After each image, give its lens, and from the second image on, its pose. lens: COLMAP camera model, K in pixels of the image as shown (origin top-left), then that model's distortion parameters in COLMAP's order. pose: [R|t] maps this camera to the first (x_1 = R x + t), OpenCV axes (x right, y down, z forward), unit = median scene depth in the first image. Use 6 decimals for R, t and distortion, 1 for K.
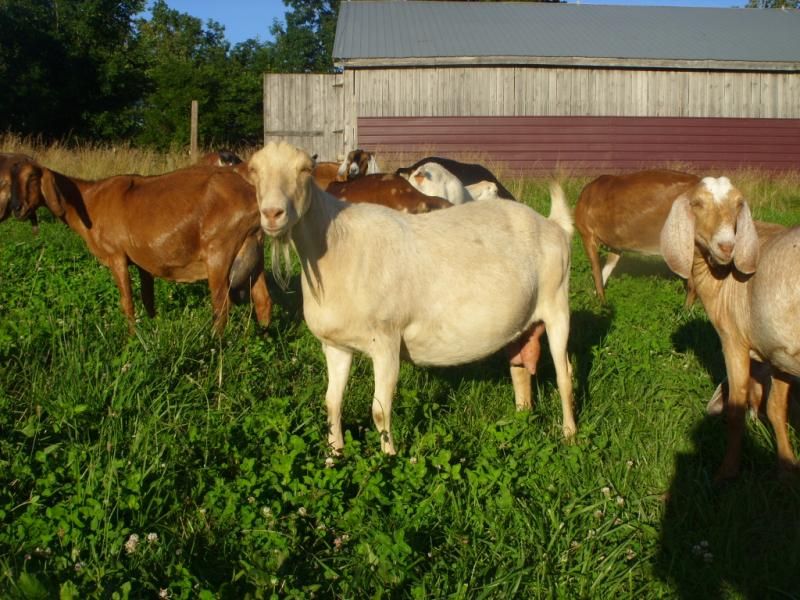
lens RADIAL K [[1050.4, 0, 400.0], [0, 1050.4, 300.0], [0, 0, 1]] dist [-0.151176, 0.045842]
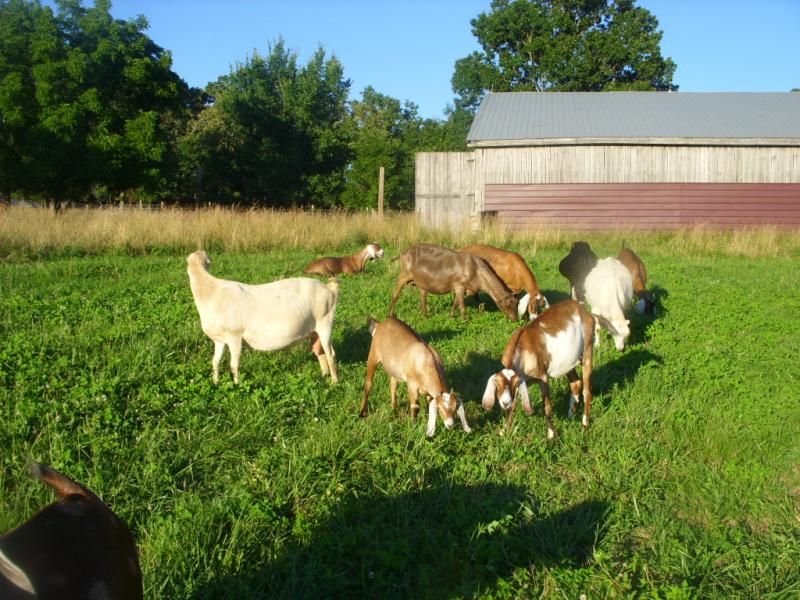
lens RADIAL K [[855.0, 0, 400.0], [0, 855.0, 300.0], [0, 0, 1]] dist [-0.215919, 0.226127]
pose [[0.979365, 0.017803, -0.201316, 0.074026], [-0.022415, 0.999535, -0.020655, -0.001744], [0.200854, 0.024742, 0.979309, -0.082123]]
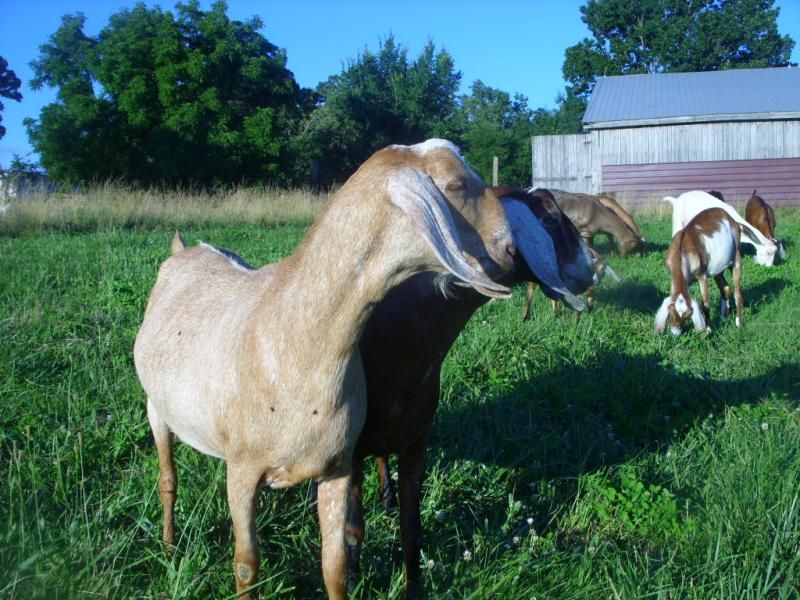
lens RADIAL K [[855.0, 0, 400.0], [0, 855.0, 300.0], [0, 0, 1]] dist [-0.215919, 0.226127]
pose [[0.945163, 0.001575, -0.326596, 0.066331], [-0.007643, 0.999821, -0.017299, 0.017350], [0.326510, 0.018847, 0.945006, -0.096061]]
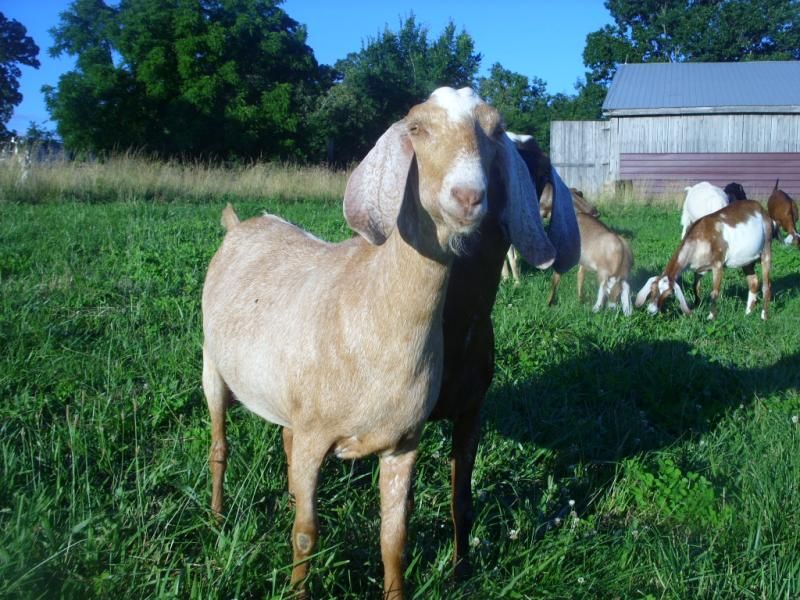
lens RADIAL K [[855.0, 0, 400.0], [0, 855.0, 300.0], [0, 0, 1]] dist [-0.215919, 0.226127]
pose [[0.940646, 0.043824, -0.336548, 0.062992], [-0.044372, 0.998997, 0.006066, 0.017663], [0.336476, 0.009227, 0.941647, -0.097518]]
